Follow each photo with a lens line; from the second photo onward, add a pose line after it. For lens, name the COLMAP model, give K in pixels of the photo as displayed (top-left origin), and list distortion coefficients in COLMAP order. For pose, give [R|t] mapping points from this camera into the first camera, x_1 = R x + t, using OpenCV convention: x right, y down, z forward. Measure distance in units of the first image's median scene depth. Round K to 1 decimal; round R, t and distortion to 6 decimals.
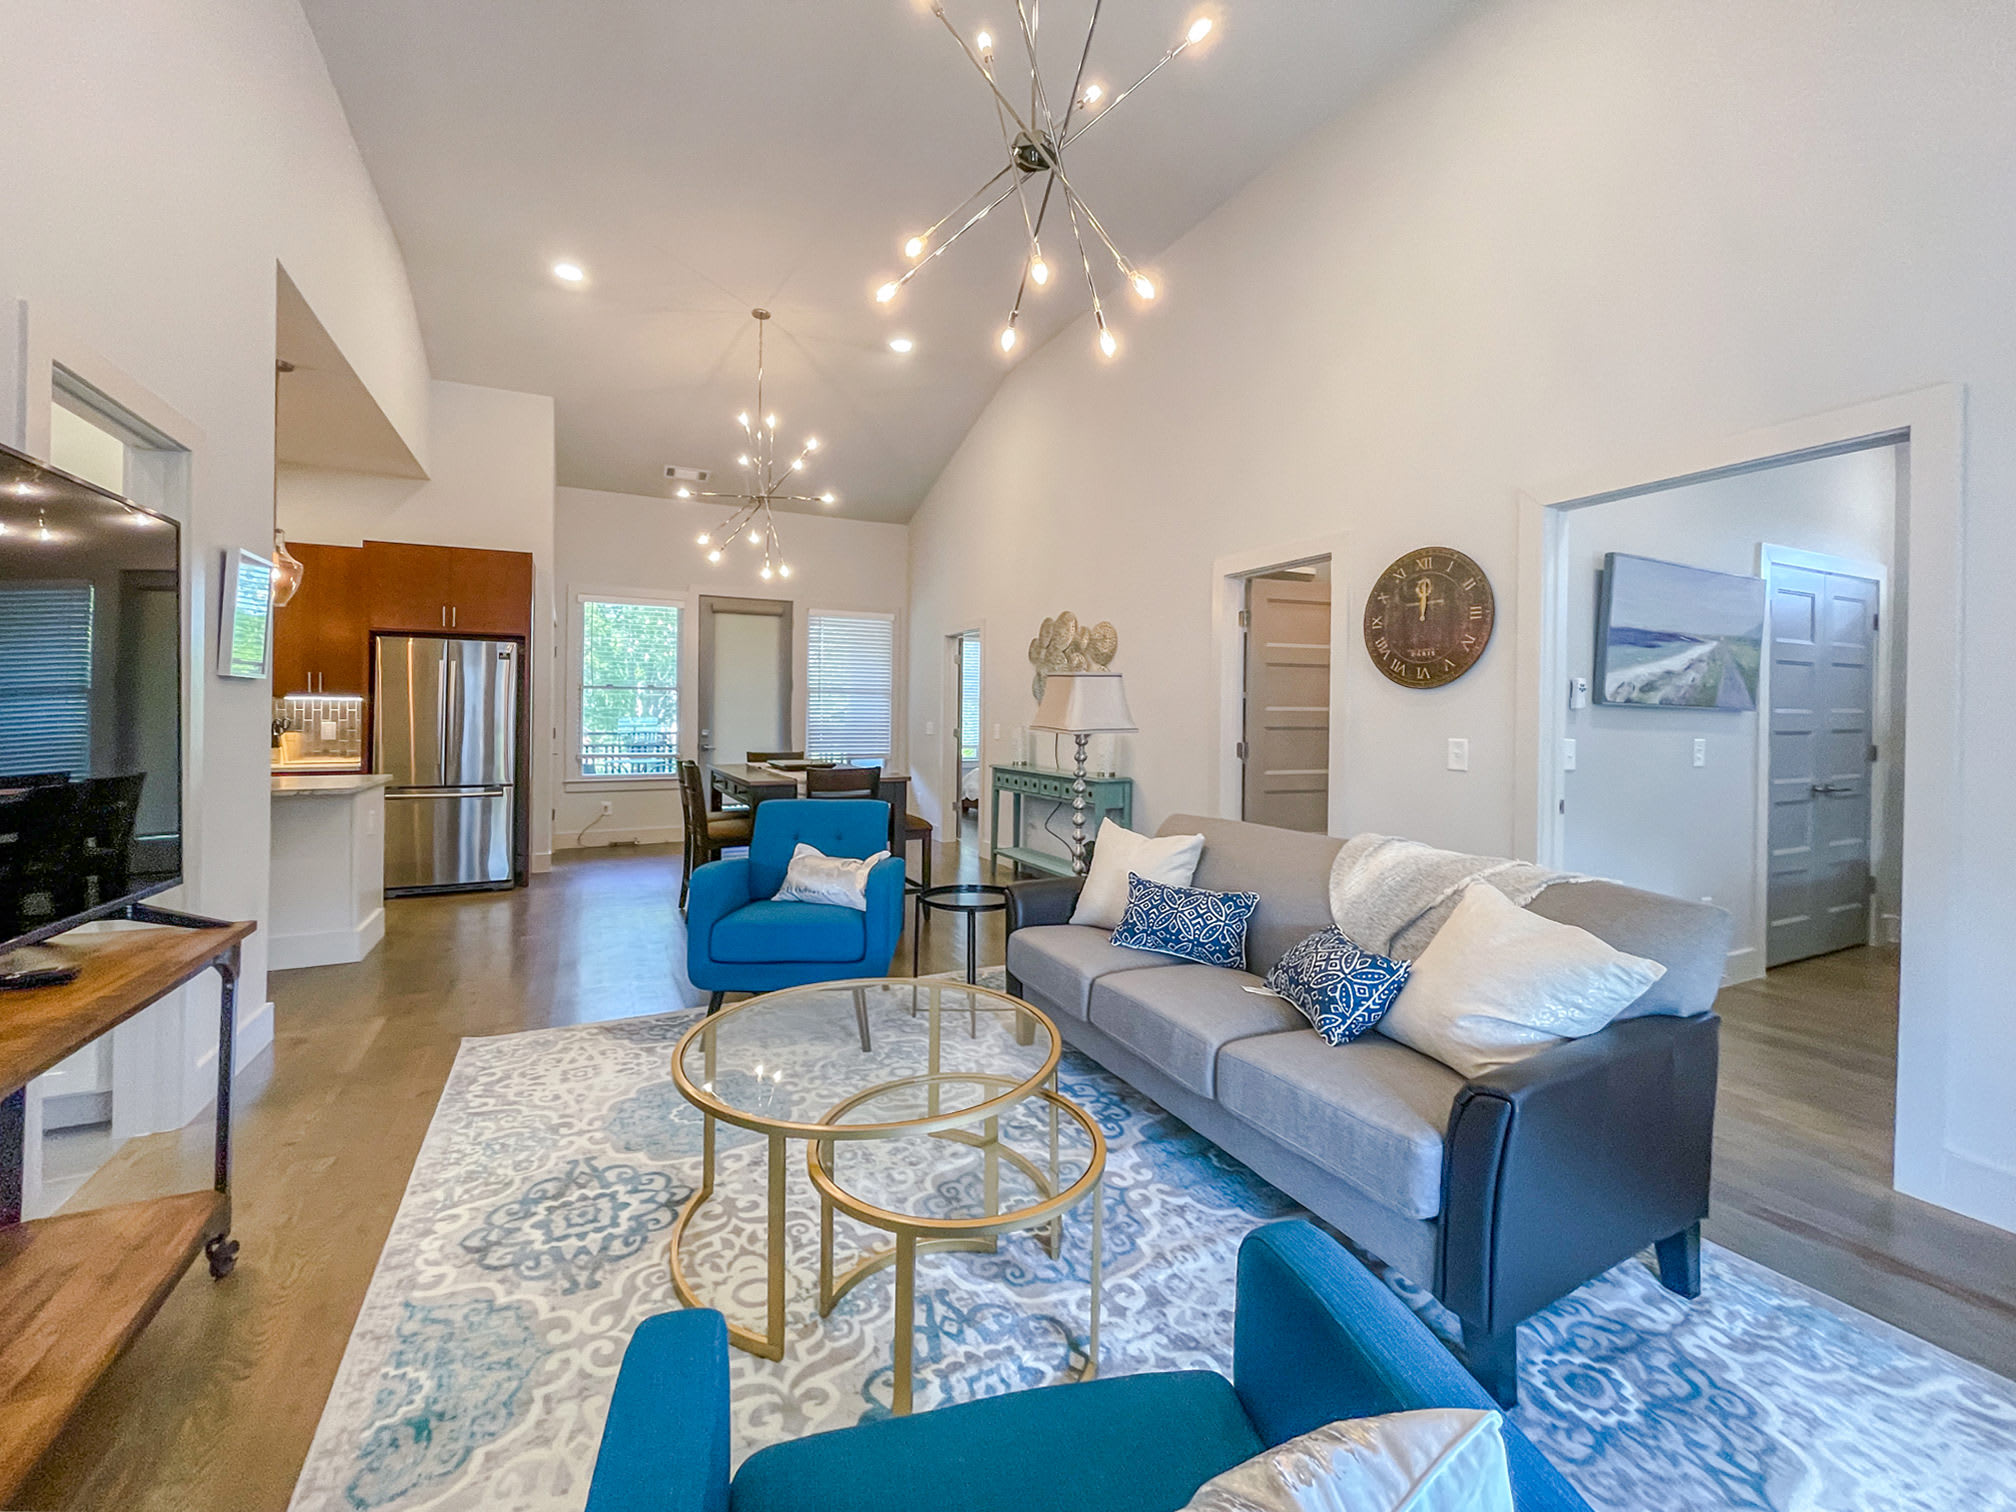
lens RADIAL K [[919.4, 0, 1007.8], [0, 919.4, 764.5], [0, 0, 1]] dist [0.005787, 0.001004]
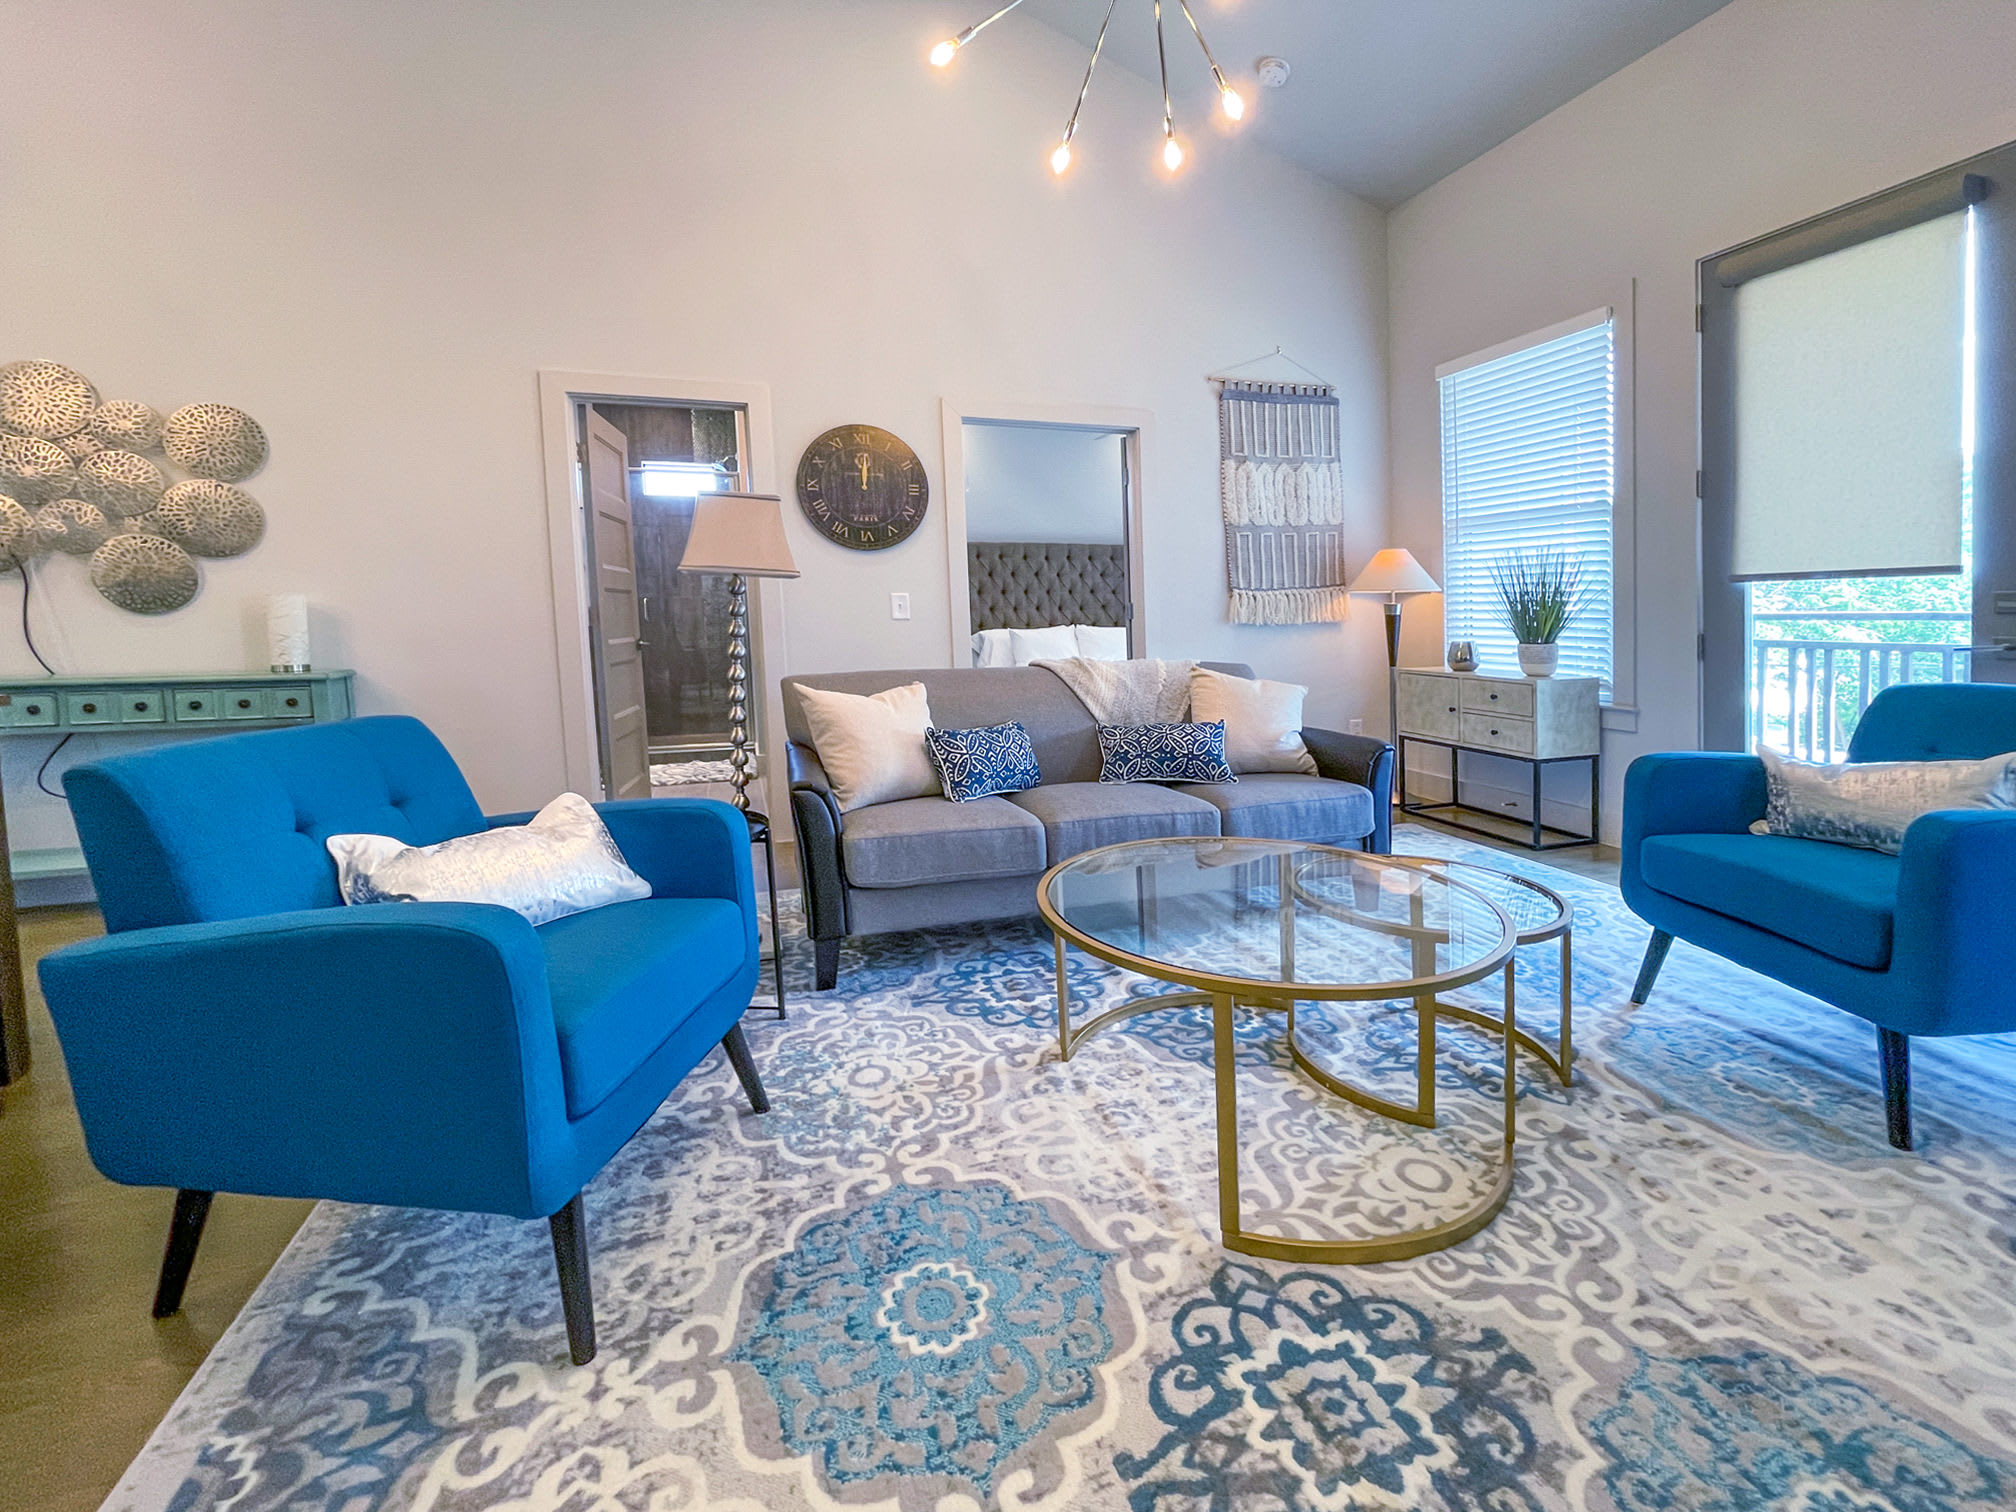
lens RADIAL K [[826.0, 0, 1031.6], [0, 826.0, 722.3], [0, 0, 1]] dist [-0.001485, 0.000303]
pose [[0.105786, -0.135212, 0.985153, -0.876439], [0.061201, 0.989719, 0.129267, 0.013307], [-0.992504, 0.046618, 0.112973, 1.068700]]
